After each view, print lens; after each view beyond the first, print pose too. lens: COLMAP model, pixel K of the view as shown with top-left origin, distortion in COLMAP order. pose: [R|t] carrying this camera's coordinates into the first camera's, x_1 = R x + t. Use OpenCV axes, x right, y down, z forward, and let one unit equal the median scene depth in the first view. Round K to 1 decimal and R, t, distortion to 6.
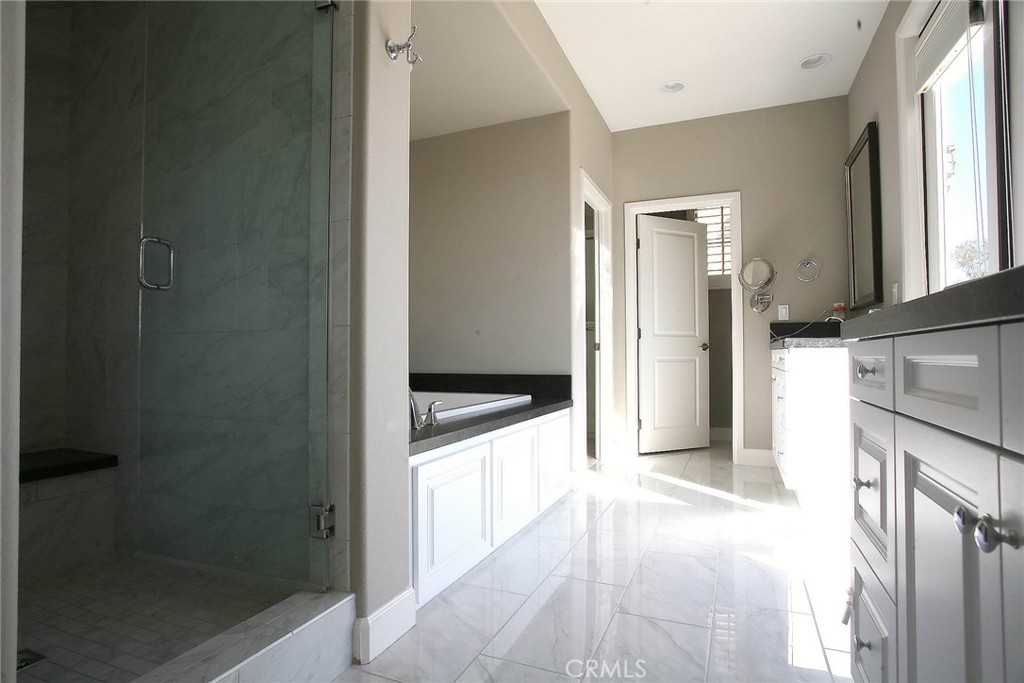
lens RADIAL K [[533.2, 0, 509.6], [0, 533.2, 356.0], [0, 0, 1]] dist [-0.072673, 0.033909]
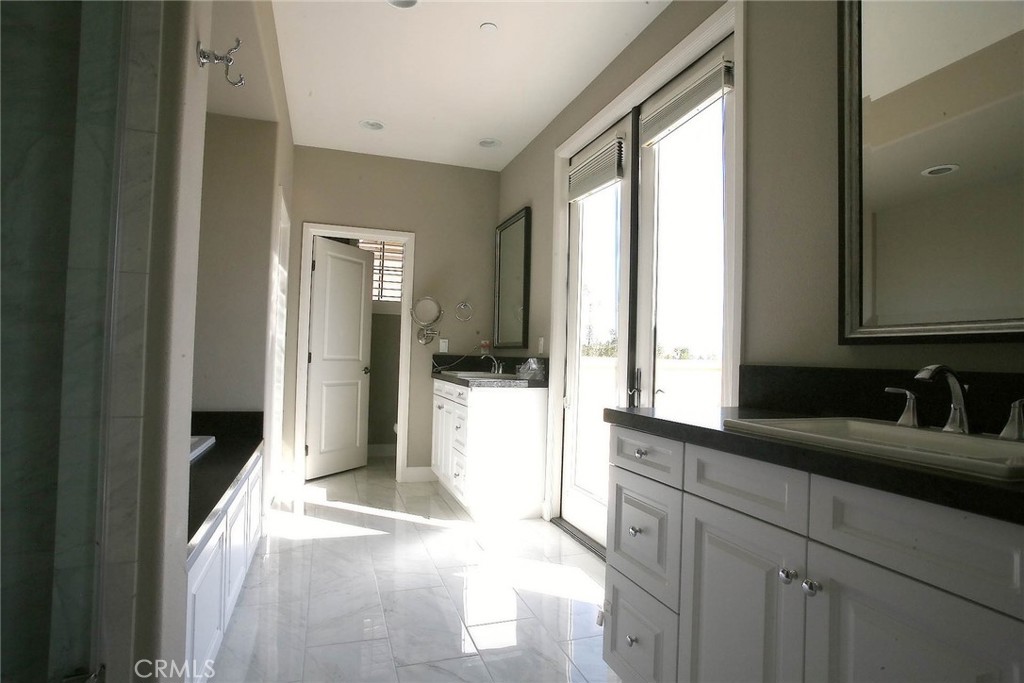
lens RADIAL K [[533.2, 0, 509.6], [0, 533.2, 356.0], [0, 0, 1]] dist [-0.072673, 0.033909]
pose [[0.738029, 0.029568, 0.674120, -0.154387], [-0.034021, 0.999399, -0.006590, -0.057767], [-0.673910, -0.018071, 0.738592, 0.043145]]
